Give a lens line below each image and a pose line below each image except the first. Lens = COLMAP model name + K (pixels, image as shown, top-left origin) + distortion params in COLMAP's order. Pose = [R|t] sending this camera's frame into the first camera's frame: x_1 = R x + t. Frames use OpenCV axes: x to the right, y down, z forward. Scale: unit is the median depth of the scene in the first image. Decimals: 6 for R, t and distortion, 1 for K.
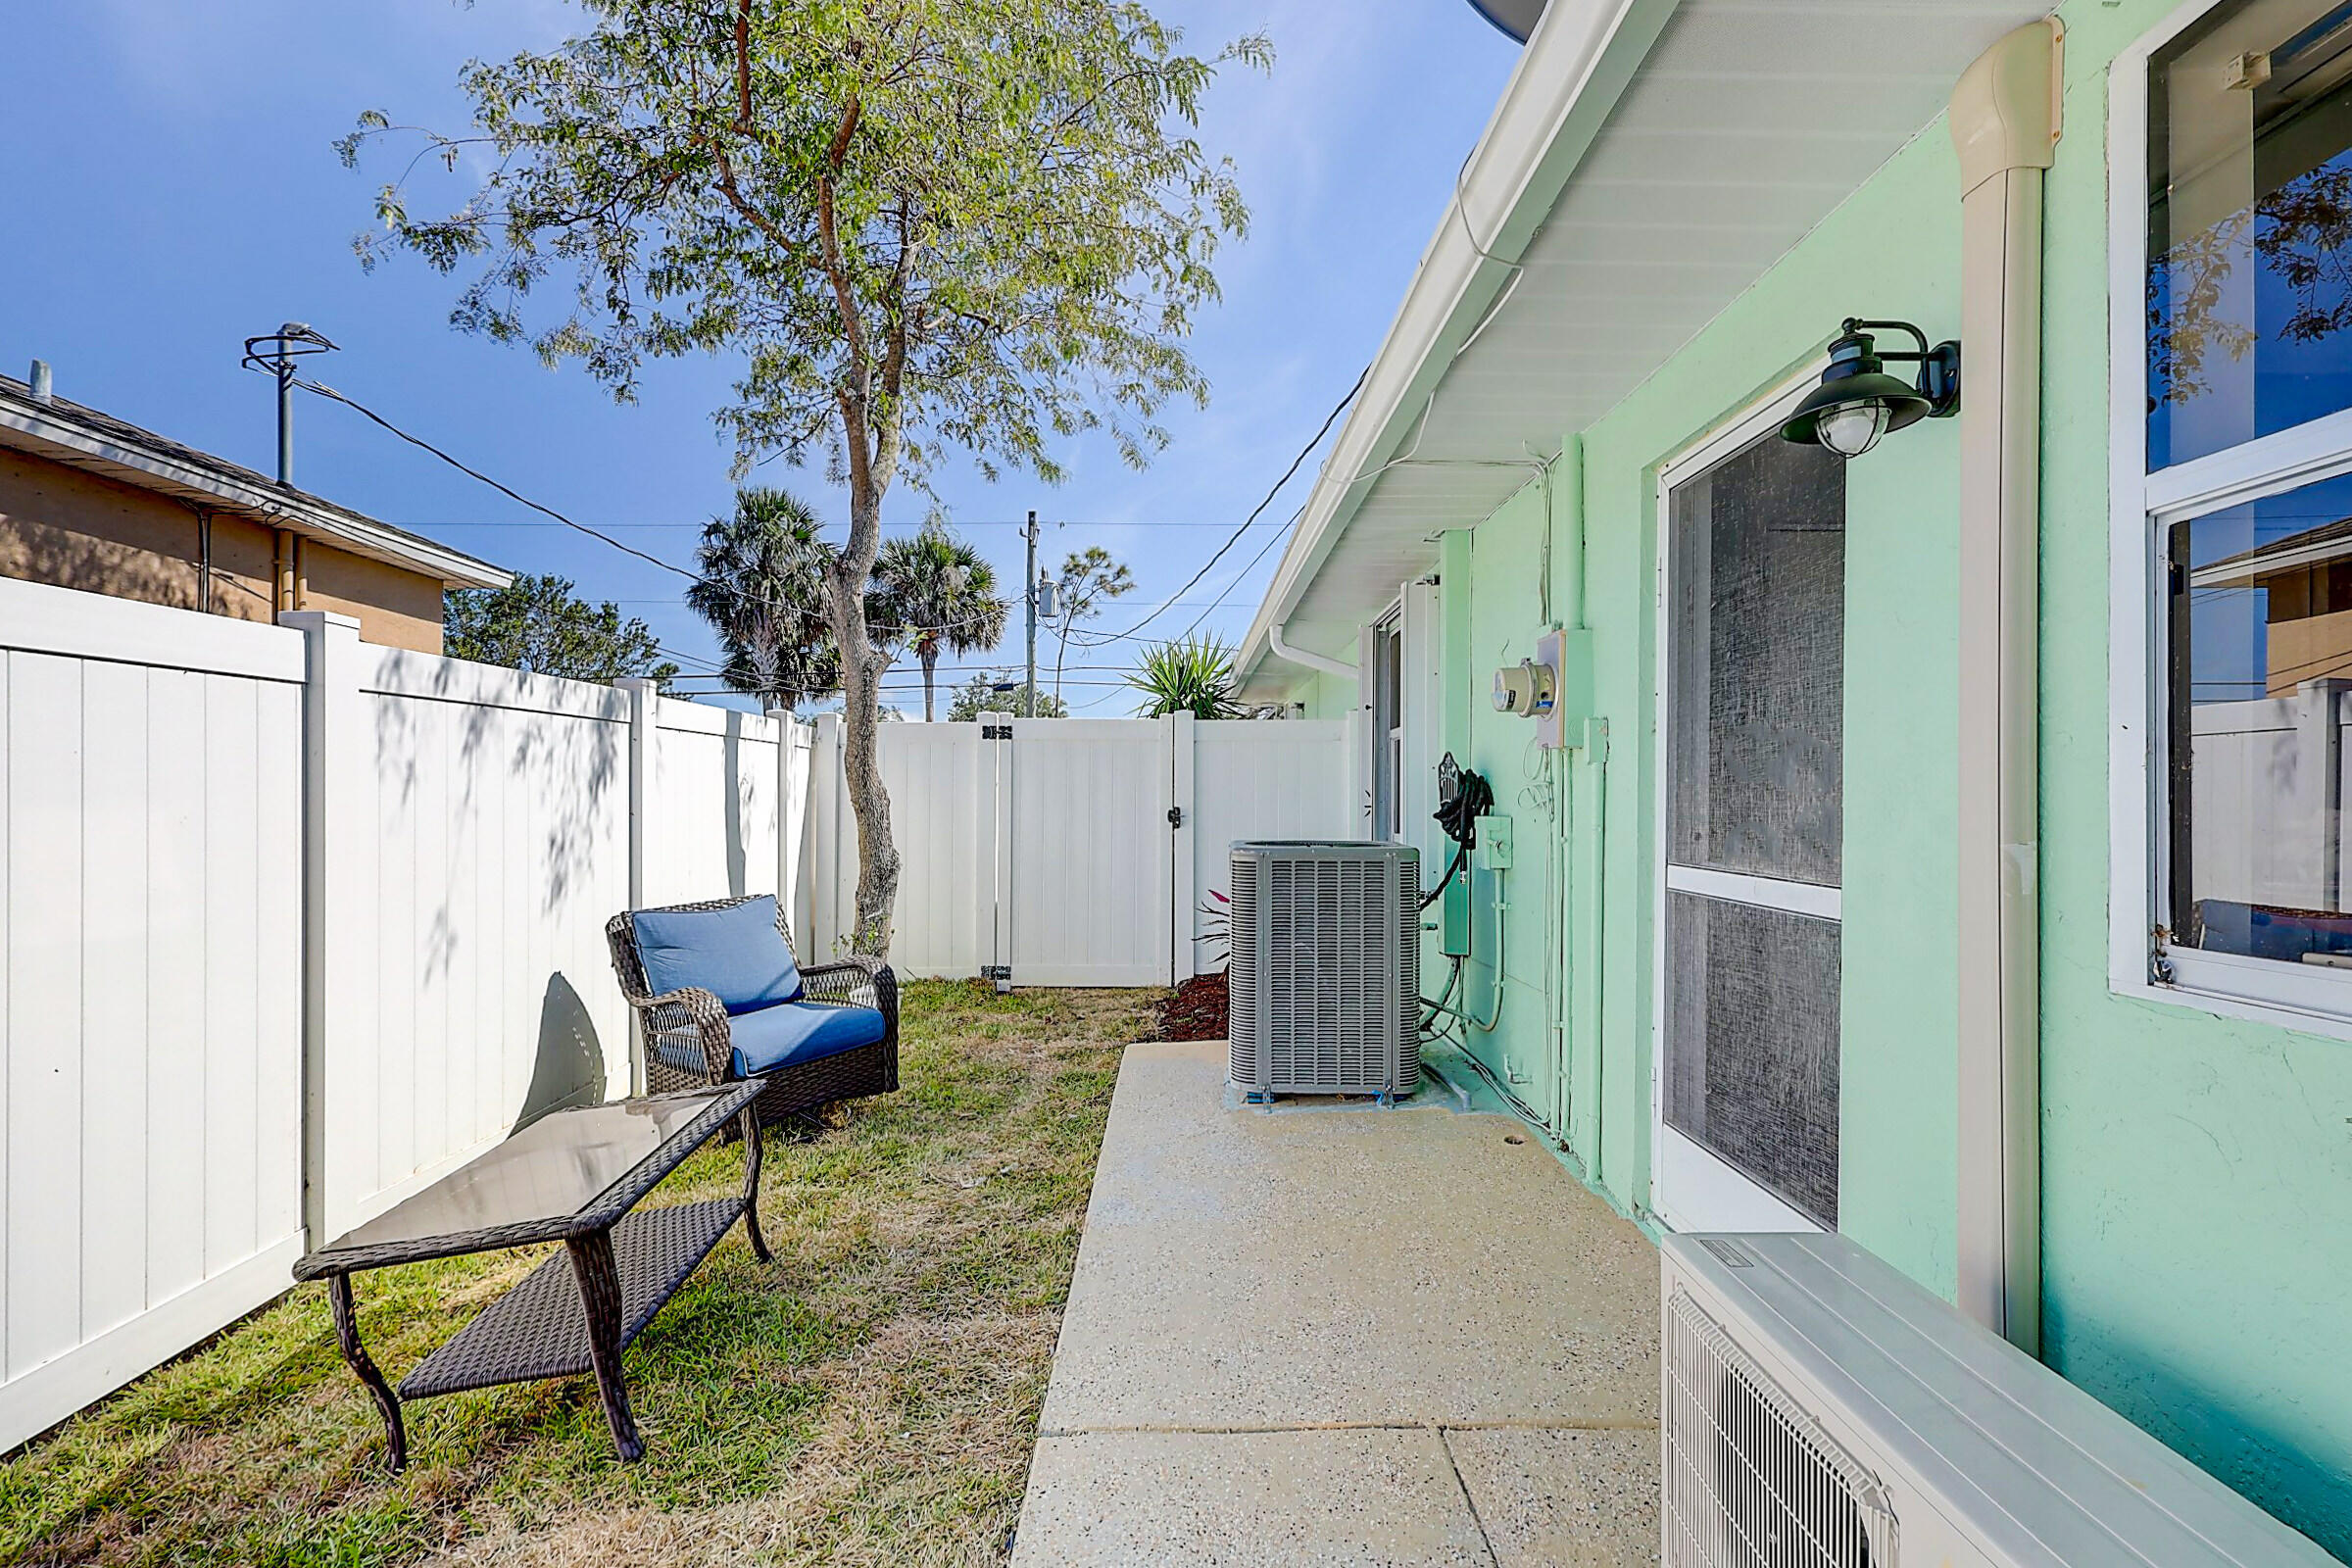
lens RADIAL K [[1099.4, 0, 1183.4], [0, 1099.4, 797.8], [0, 0, 1]] dist [-0.001048, 0.000824]
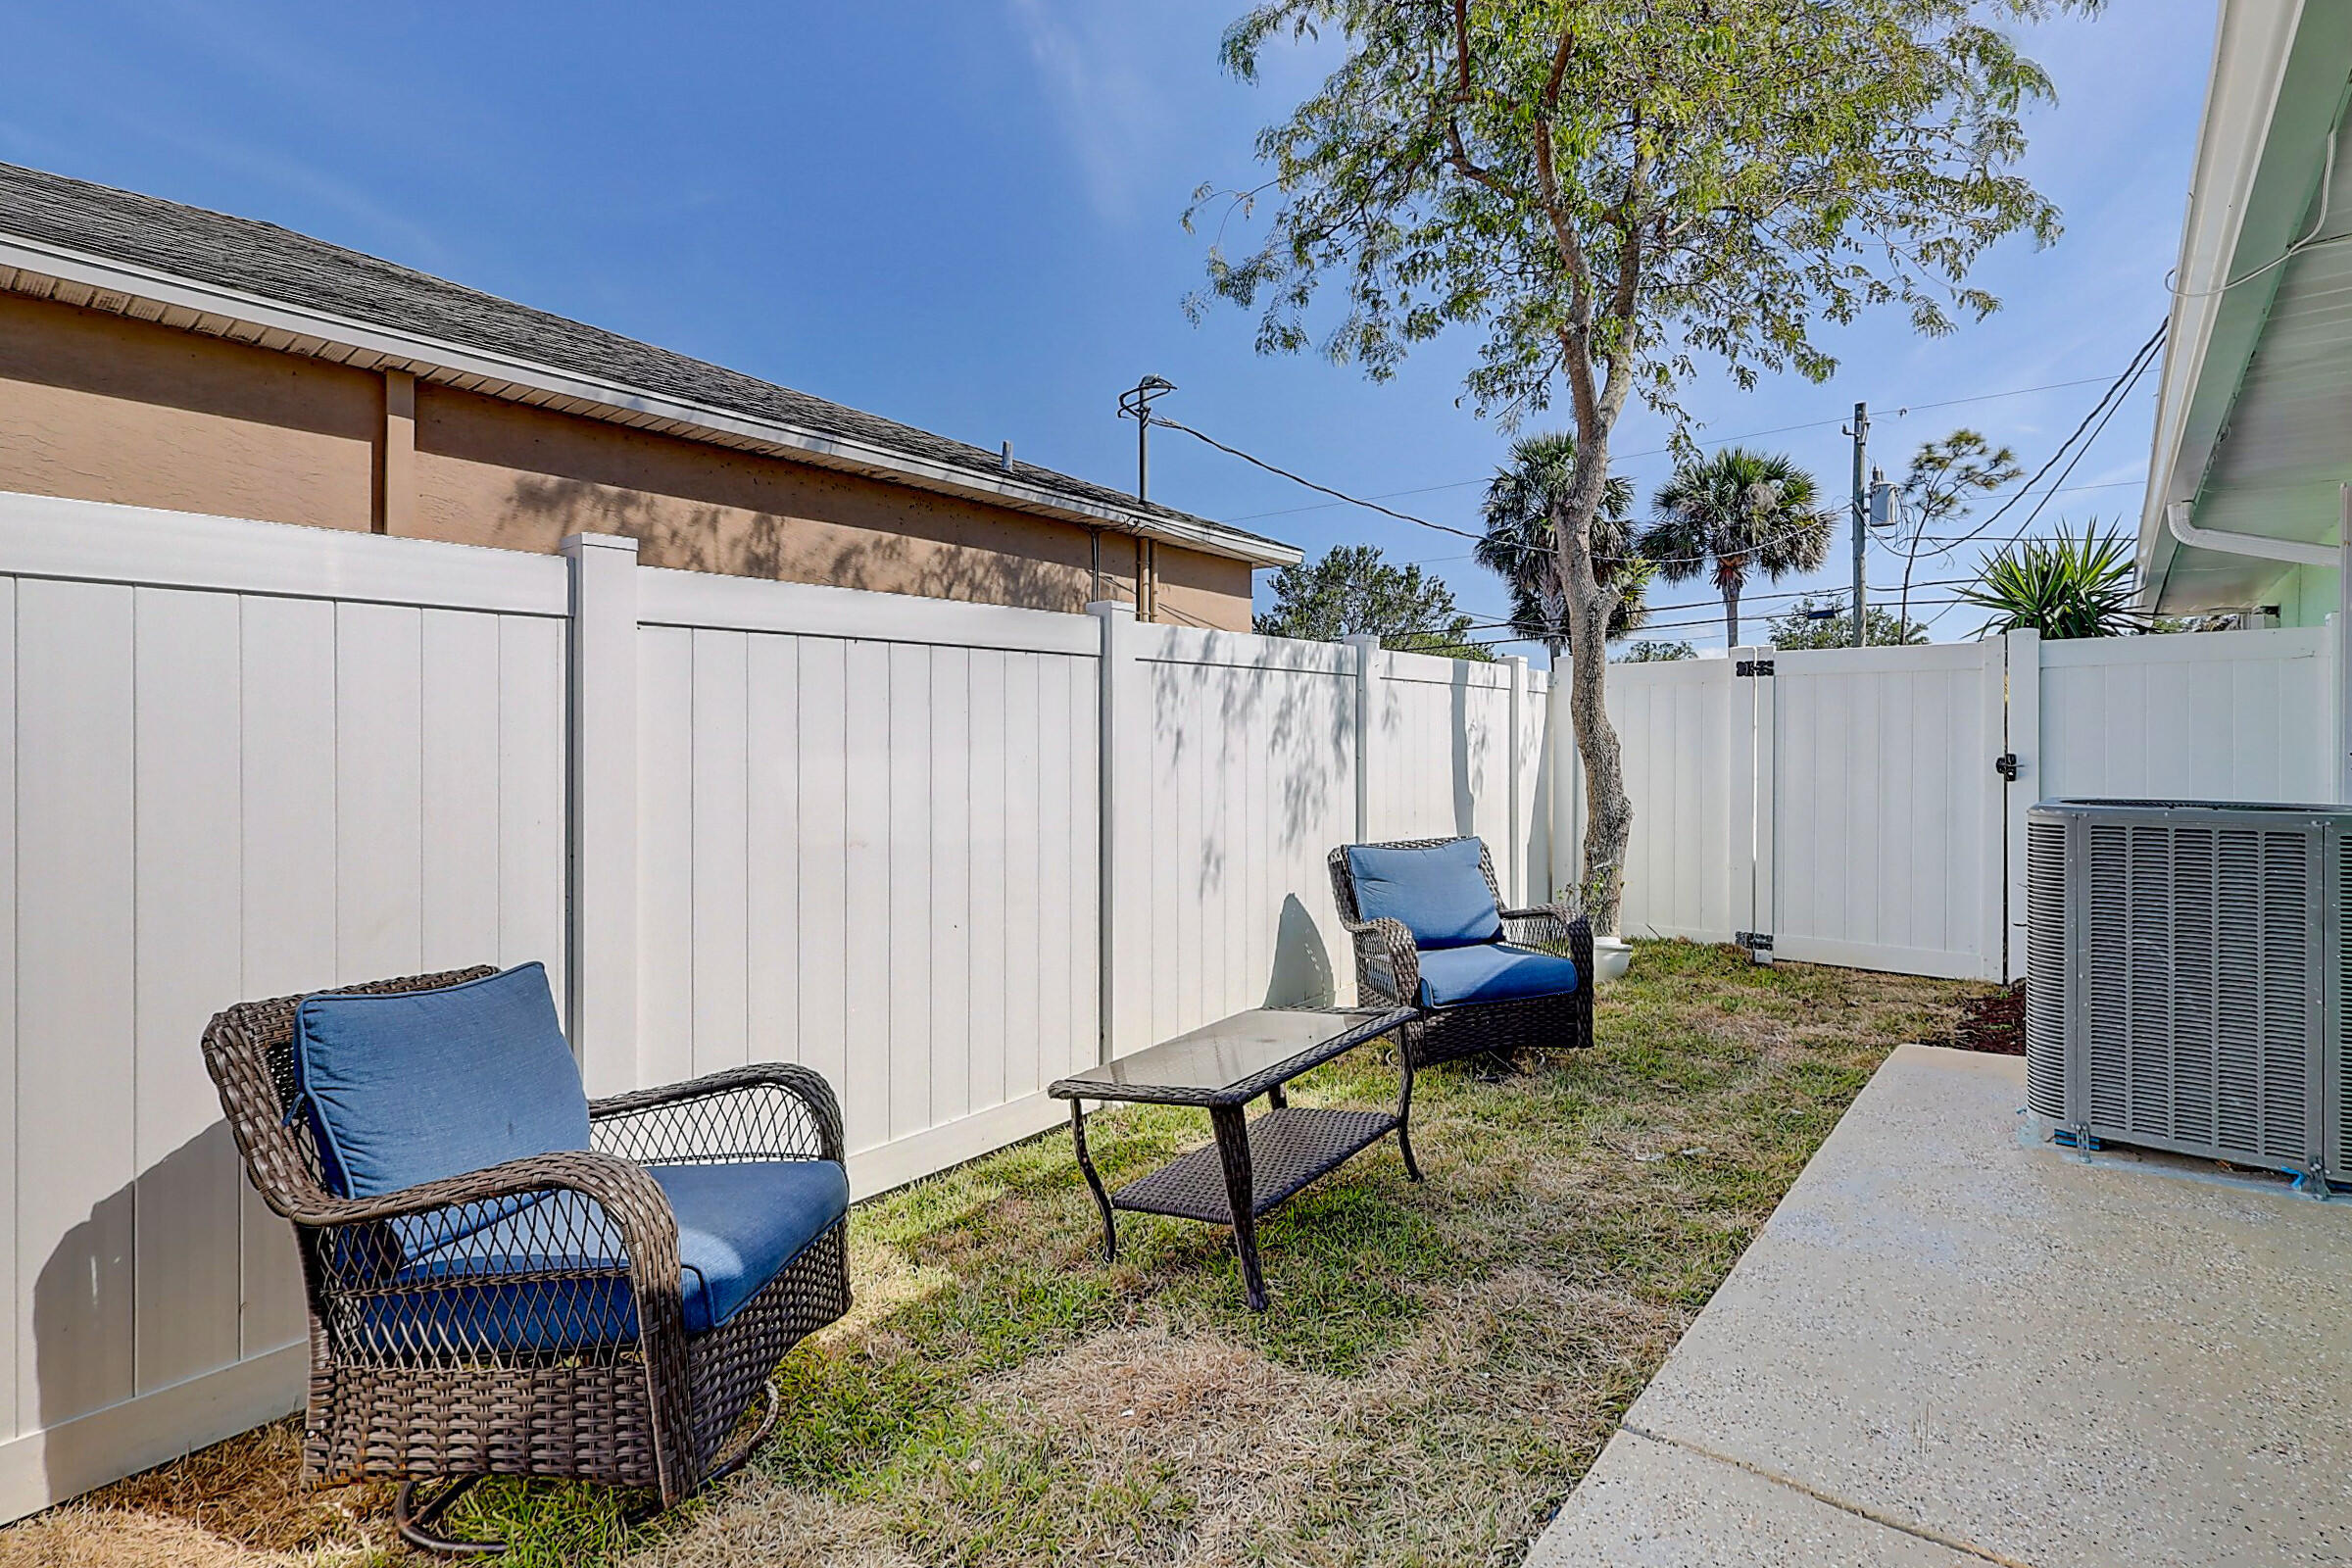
lens RADIAL K [[1123.1, 0, 1171.9], [0, 1123.1, 746.7], [0, 0, 1]] dist [0.000939, 0.001229]
pose [[0.765739, -0.000671, -0.643151, 0.085406], [0.001957, 0.999997, 0.001286, 0.001787], [0.643148, -0.002243, 0.765738, 0.013982]]
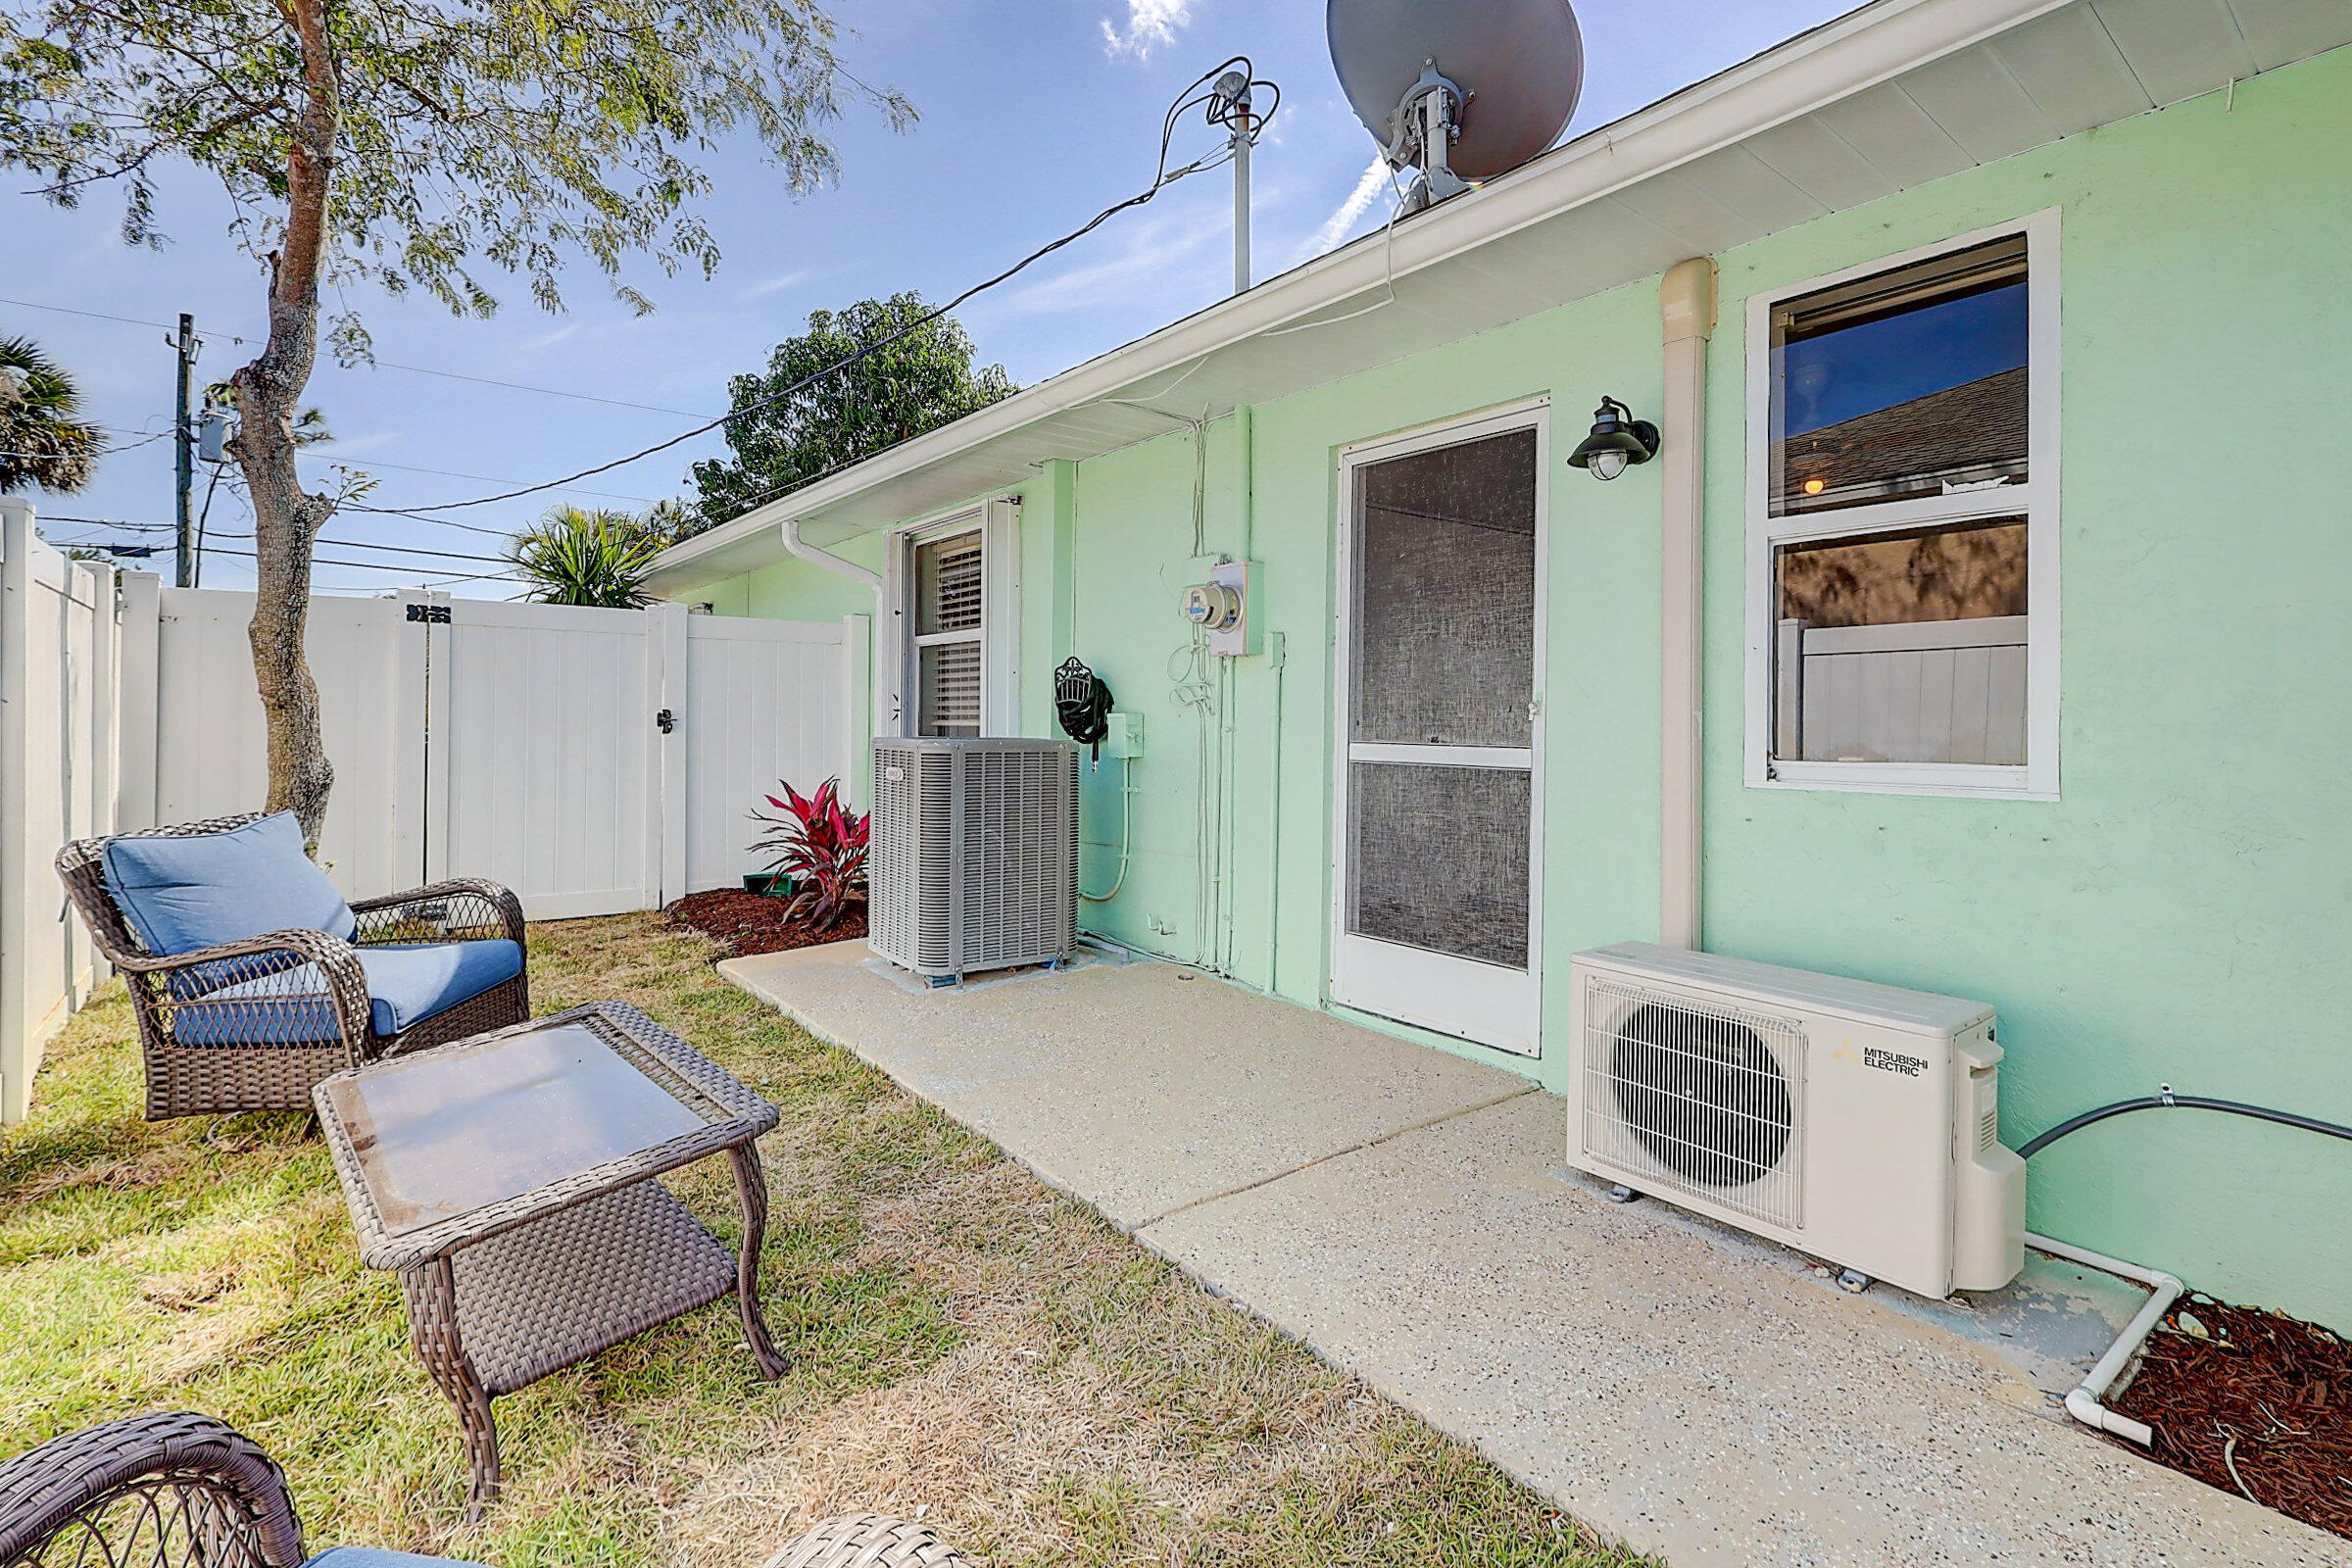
lens RADIAL K [[1098.2, 0, 1219.7], [0, 1098.2, 728.7], [0, 0, 1]] dist [-0.002180, 0.000104]
pose [[0.785625, -0.000095, 0.618704, -0.345790], [-0.007050, 0.999934, 0.009107, 0.021033], [-0.618663, -0.011517, 0.785572, 0.021876]]
